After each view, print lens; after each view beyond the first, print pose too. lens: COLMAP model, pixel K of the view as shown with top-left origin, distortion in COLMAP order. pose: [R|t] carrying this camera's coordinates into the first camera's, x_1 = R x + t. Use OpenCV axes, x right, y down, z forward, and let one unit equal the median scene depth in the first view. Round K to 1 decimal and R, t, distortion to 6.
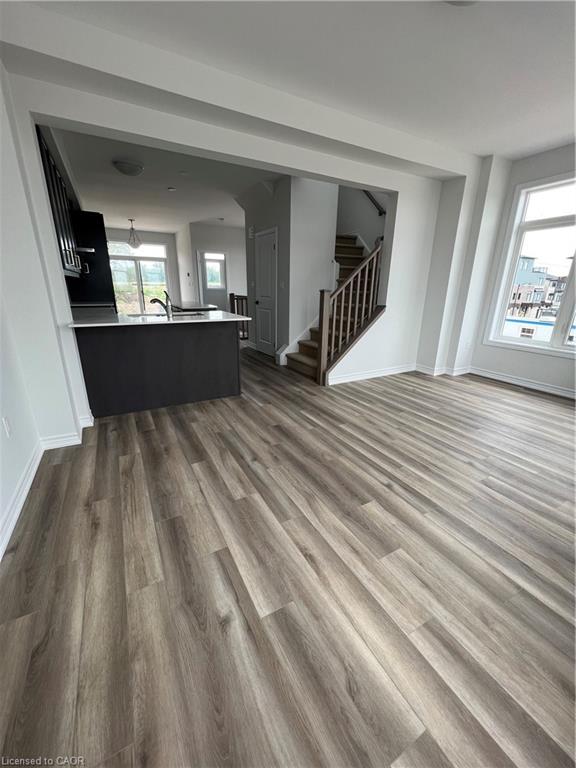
lens RADIAL K [[306.5, 0, 286.6], [0, 306.5, 391.3], [0, 0, 1]] dist [0.001167, -0.000772]
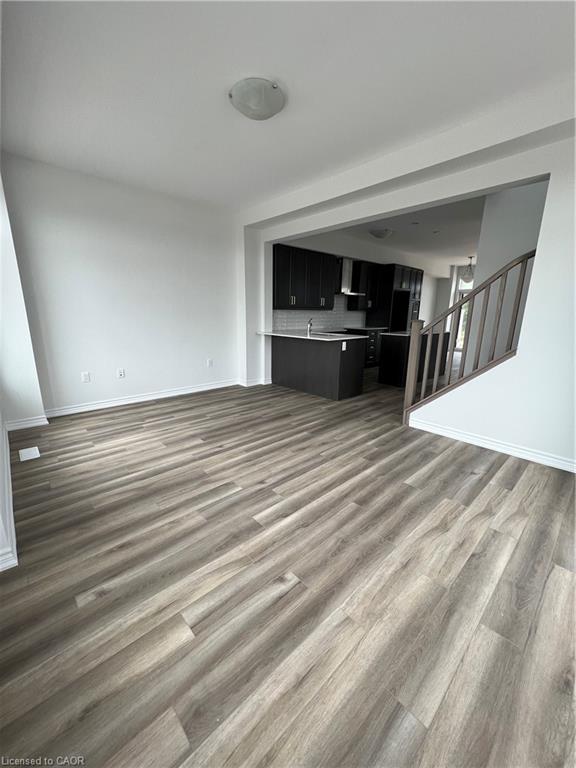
lens RADIAL K [[306.5, 0, 284.6], [0, 306.5, 386.6], [0, 0, 1]] dist [0.001167, -0.000772]
pose [[0.235167, 0.223938, -0.945805, 1.184854], [-0.324554, 0.935335, 0.140761, -0.183880], [0.916166, 0.273863, 0.292640, 0.527325]]
